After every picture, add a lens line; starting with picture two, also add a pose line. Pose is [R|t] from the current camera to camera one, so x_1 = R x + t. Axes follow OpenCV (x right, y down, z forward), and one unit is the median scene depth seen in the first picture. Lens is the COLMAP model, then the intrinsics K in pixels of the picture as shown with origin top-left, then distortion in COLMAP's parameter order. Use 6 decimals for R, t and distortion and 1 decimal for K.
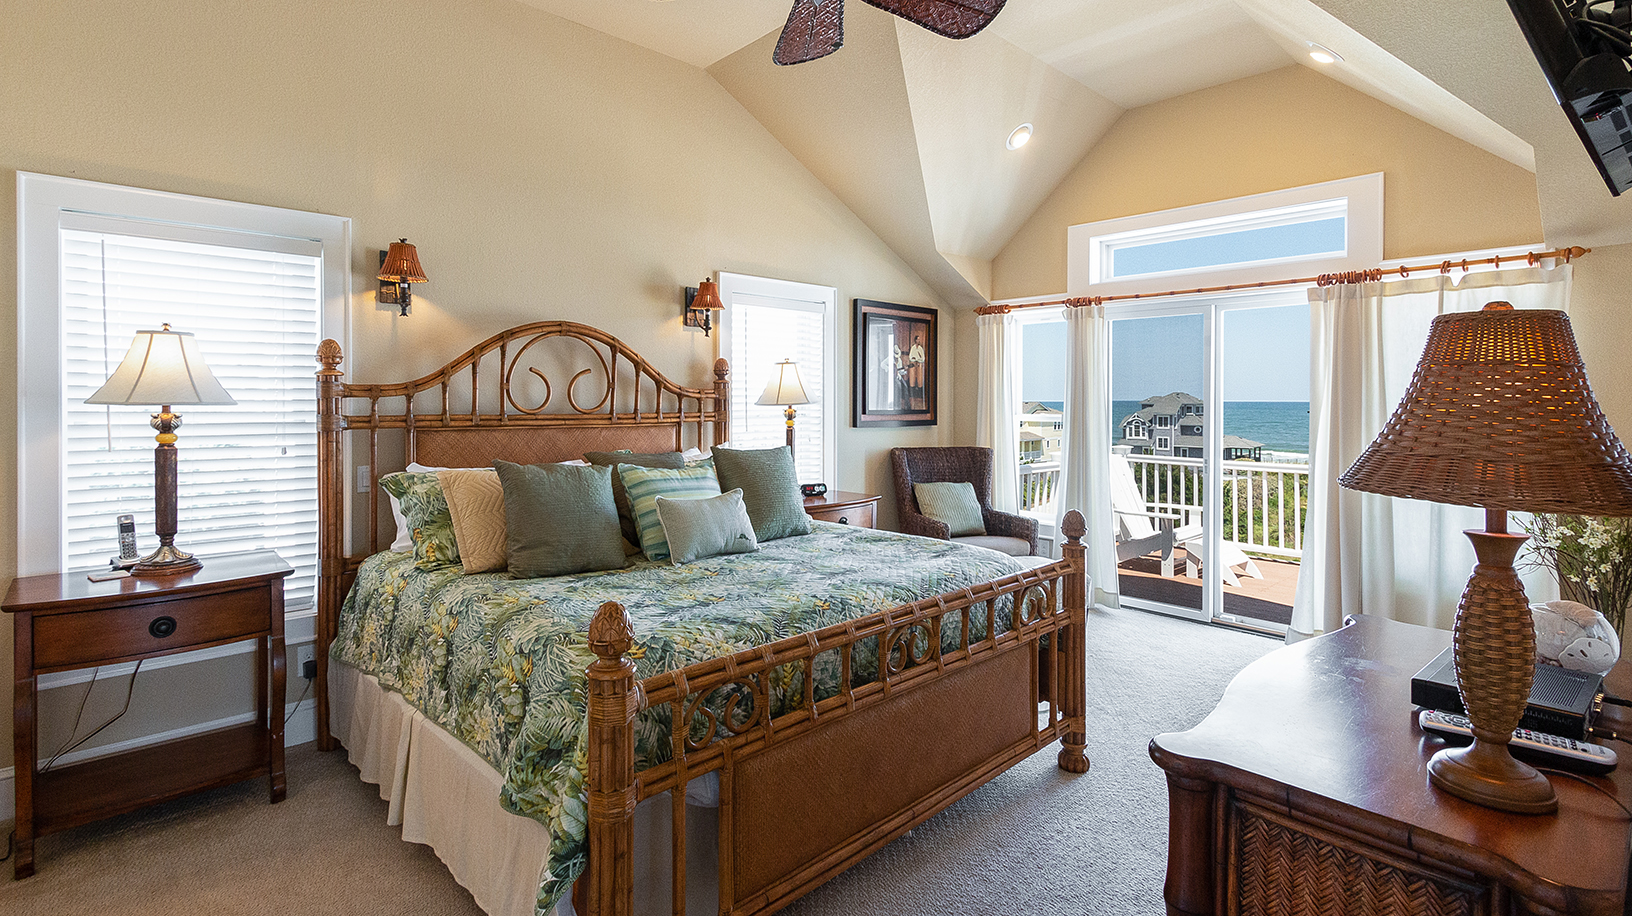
lens RADIAL K [[781.6, 0, 819.3], [0, 781.6, 411.1], [0, 0, 1]] dist [0.001916, 0.000553]
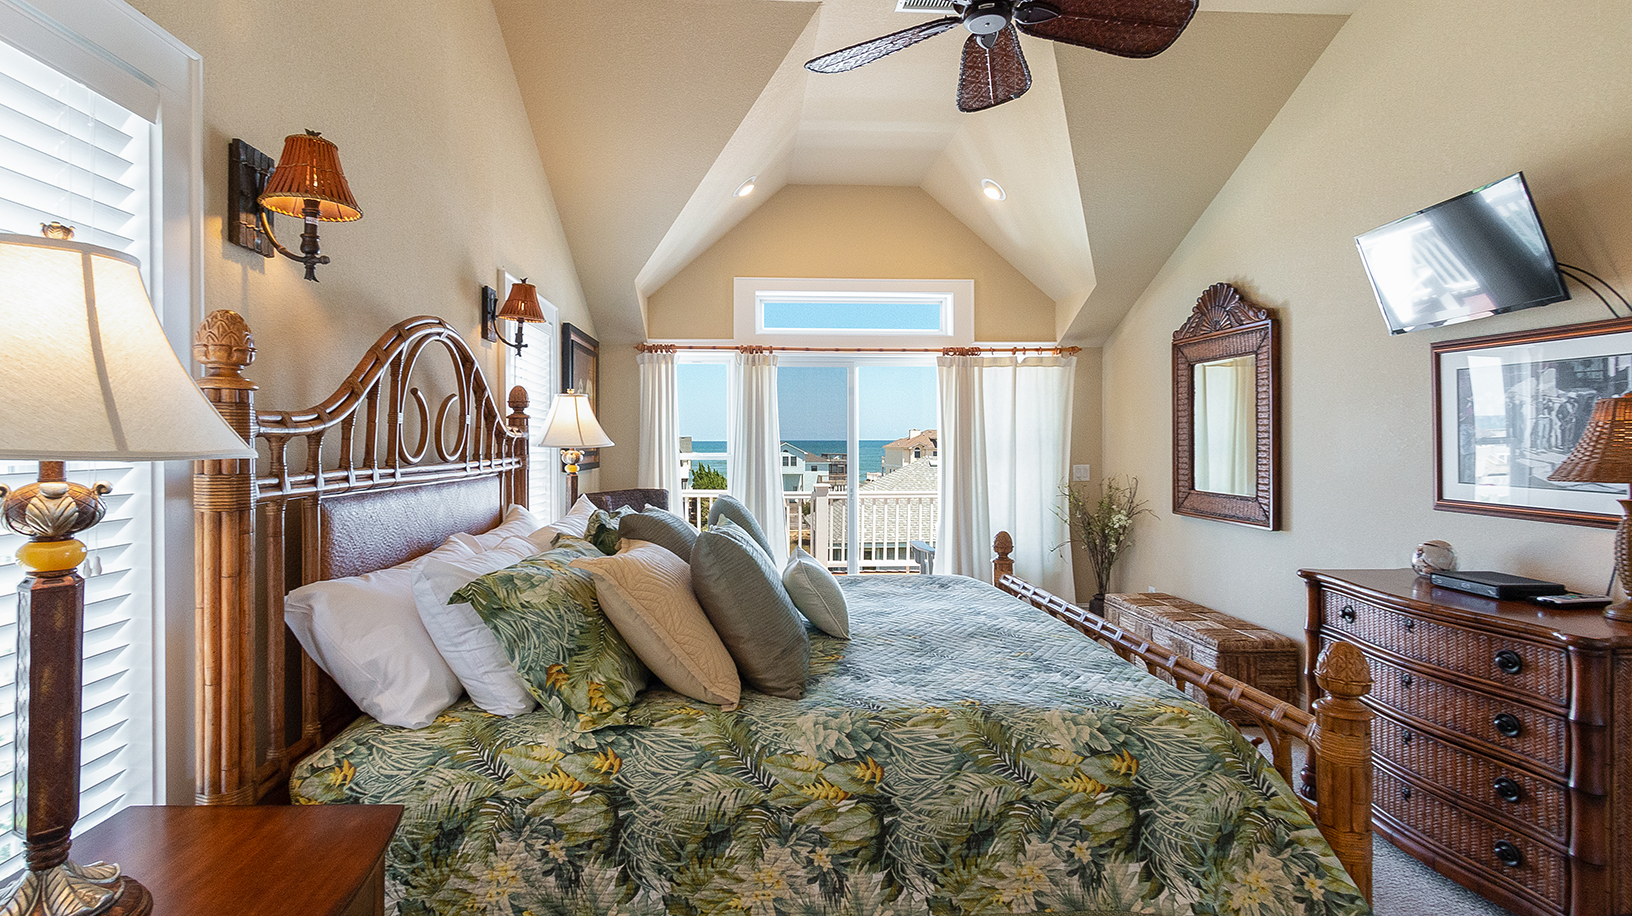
lens RADIAL K [[753.7, 0, 817.6], [0, 753.7, 447.9], [0, 0, 1]] dist [-0.000782, -0.000163]
pose [[0.654037, -0.011012, 0.756383, -0.517332], [0.013606, 0.999904, 0.002792, -0.005381], [-0.756340, 0.008465, 0.654123, 0.315829]]
